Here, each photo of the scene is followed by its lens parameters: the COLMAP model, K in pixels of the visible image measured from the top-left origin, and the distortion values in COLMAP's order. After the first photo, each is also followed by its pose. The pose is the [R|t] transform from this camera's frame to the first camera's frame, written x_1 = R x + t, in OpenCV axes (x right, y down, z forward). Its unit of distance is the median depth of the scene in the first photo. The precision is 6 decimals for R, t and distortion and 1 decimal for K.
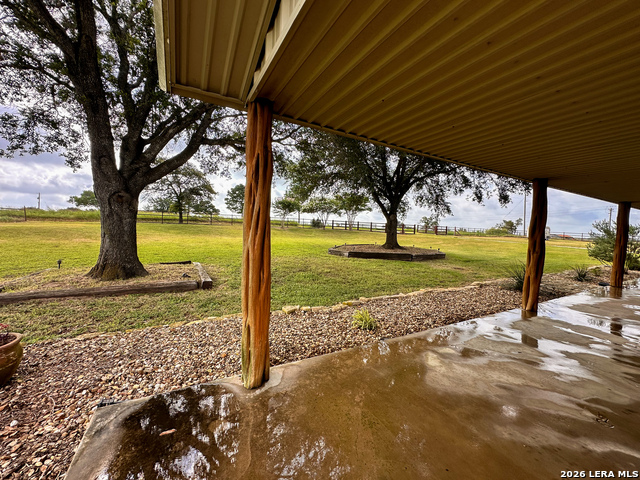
lens RADIAL K [[256.2, 0, 320.0], [0, 256.2, 240.0], [0, 0, 1]] dist [0.001568, 0.000396]
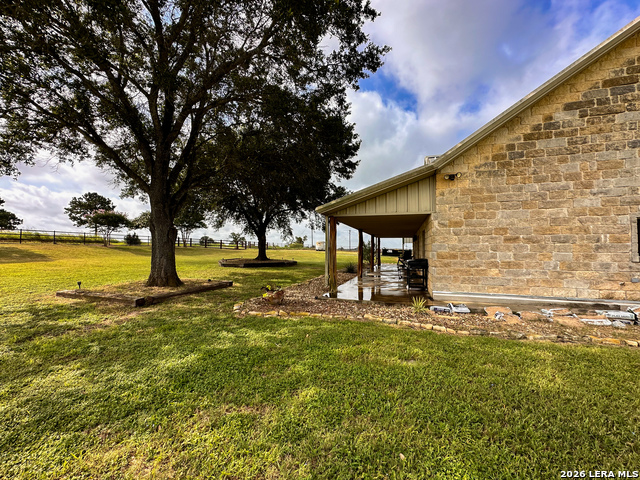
lens RADIAL K [[256.2, 0, 320.0], [0, 256.2, 240.0], [0, 0, 1]] dist [0.001568, 0.000396]
pose [[0.735462, -0.002223, 0.677562, -1.258110], [0.040989, 0.998309, -0.041216, -0.016598], [-0.676325, 0.058085, 0.734310, -0.678114]]
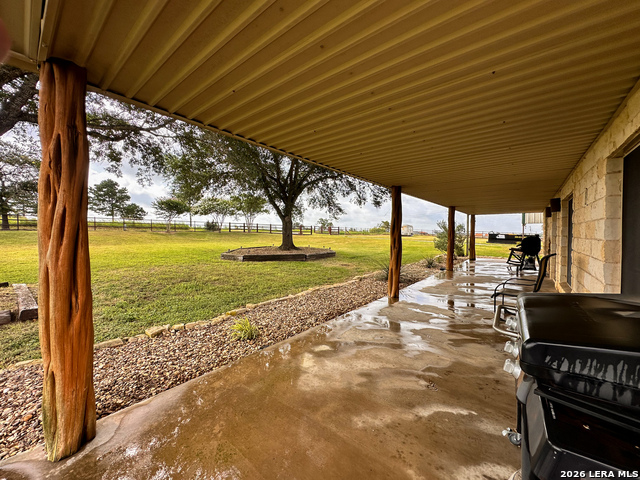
lens RADIAL K [[256.2, 0, 320.0], [0, 256.2, 240.0], [0, 0, 1]] dist [0.001568, 0.000396]
pose [[0.929068, -0.038884, 0.367859, 0.075309], [0.041313, 0.999145, 0.001273, -0.003202], [-0.367594, 0.014015, 0.929881, 0.023069]]
